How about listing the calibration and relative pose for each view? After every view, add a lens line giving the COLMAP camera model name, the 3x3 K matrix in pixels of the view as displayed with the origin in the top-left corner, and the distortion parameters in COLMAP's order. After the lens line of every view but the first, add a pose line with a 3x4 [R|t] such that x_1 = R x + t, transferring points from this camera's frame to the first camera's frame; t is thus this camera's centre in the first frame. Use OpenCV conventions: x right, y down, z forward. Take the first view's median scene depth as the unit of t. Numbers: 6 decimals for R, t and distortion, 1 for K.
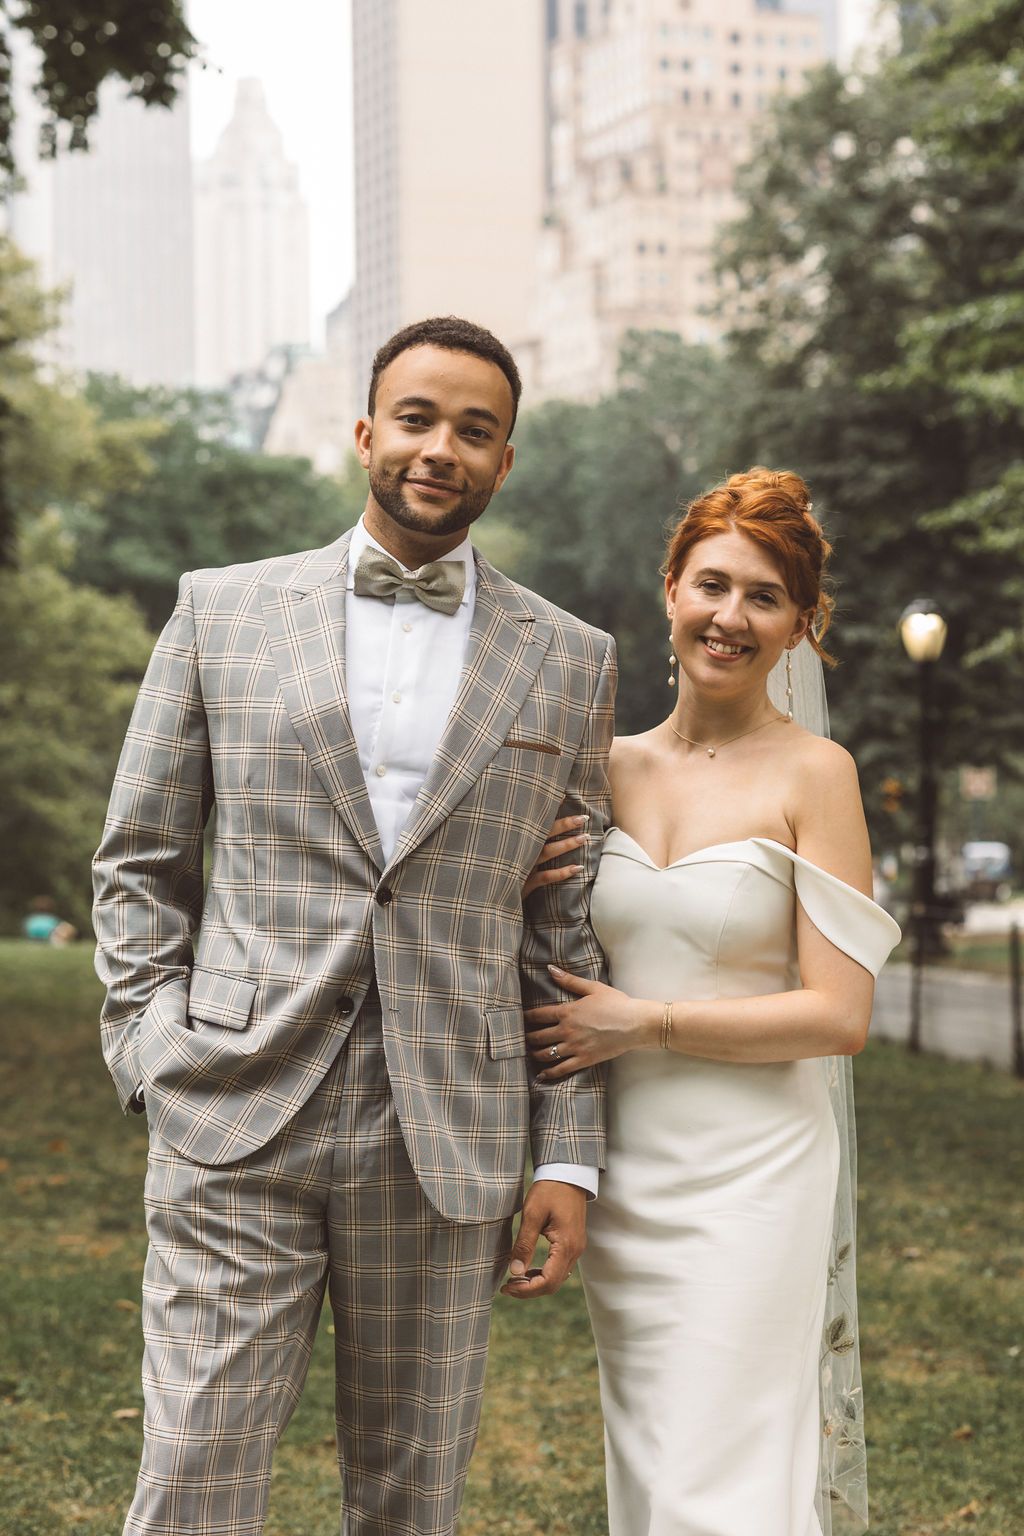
lens RADIAL K [[3763.2, 0, 512.0], [0, 3763.2, 768.0], [0, 0, 1]] dist [0.055310, 0.188291]
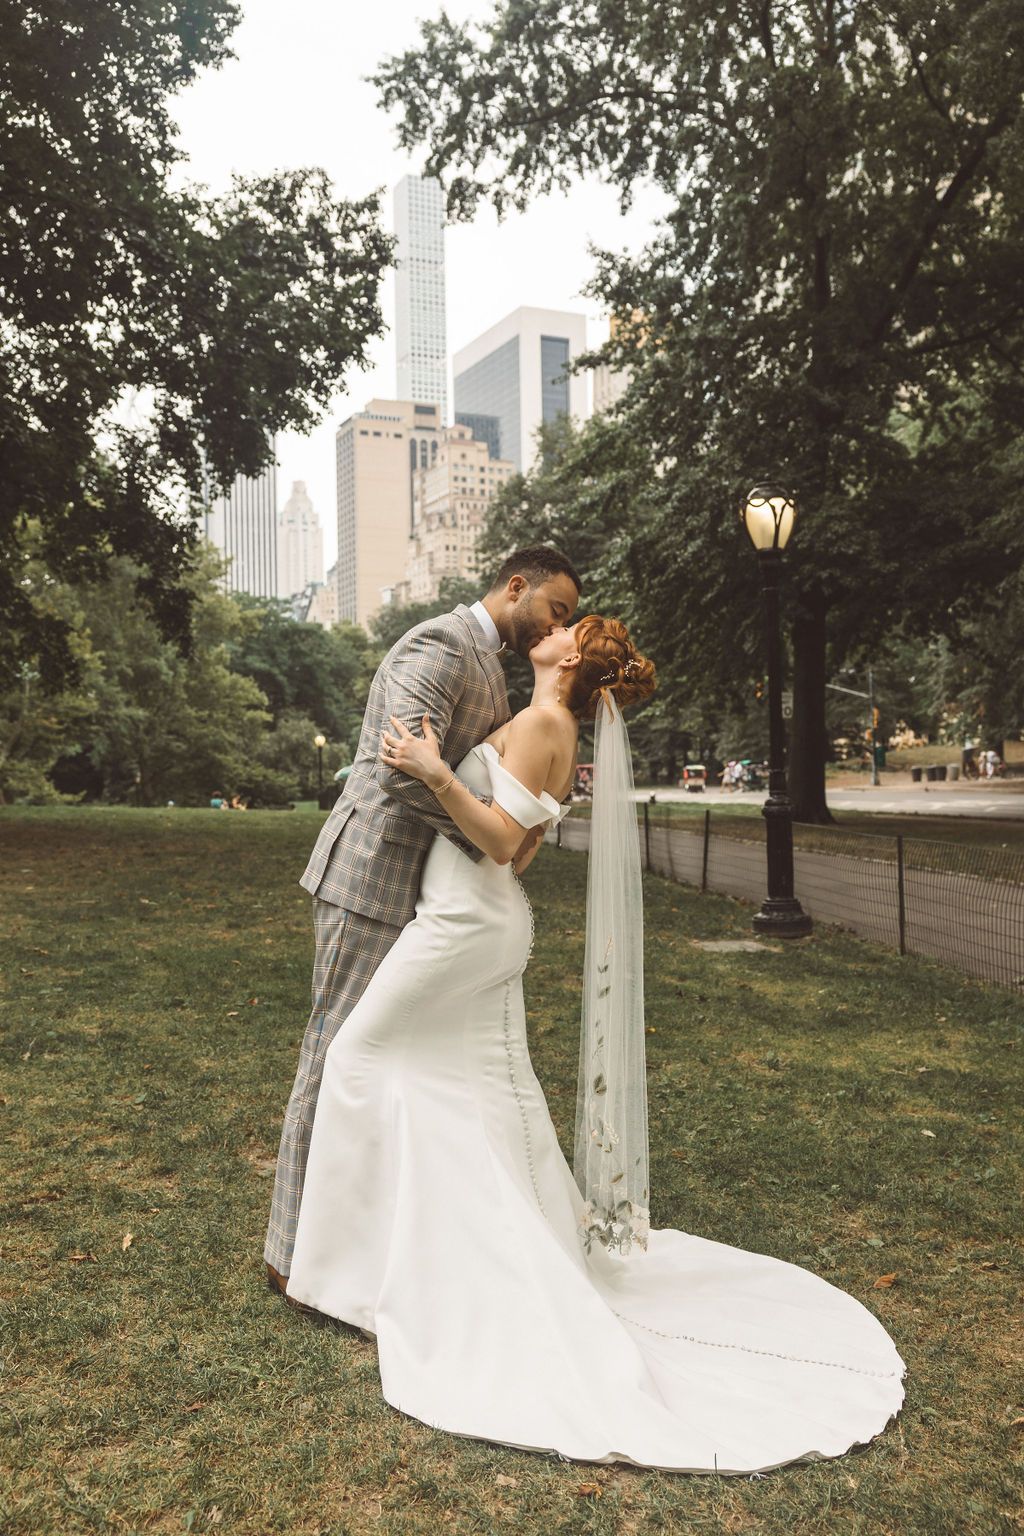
lens RADIAL K [[1095.4, 0, 512.0], [0, 1095.4, 768.0], [0, 0, 1]] dist [-0.003032, -0.000177]
pose [[0.994155, -0.002993, 0.107917, -0.004331], [0.002290, 0.999975, 0.006644, 0.013537], [-0.107934, -0.006359, 0.994138, 0.221878]]
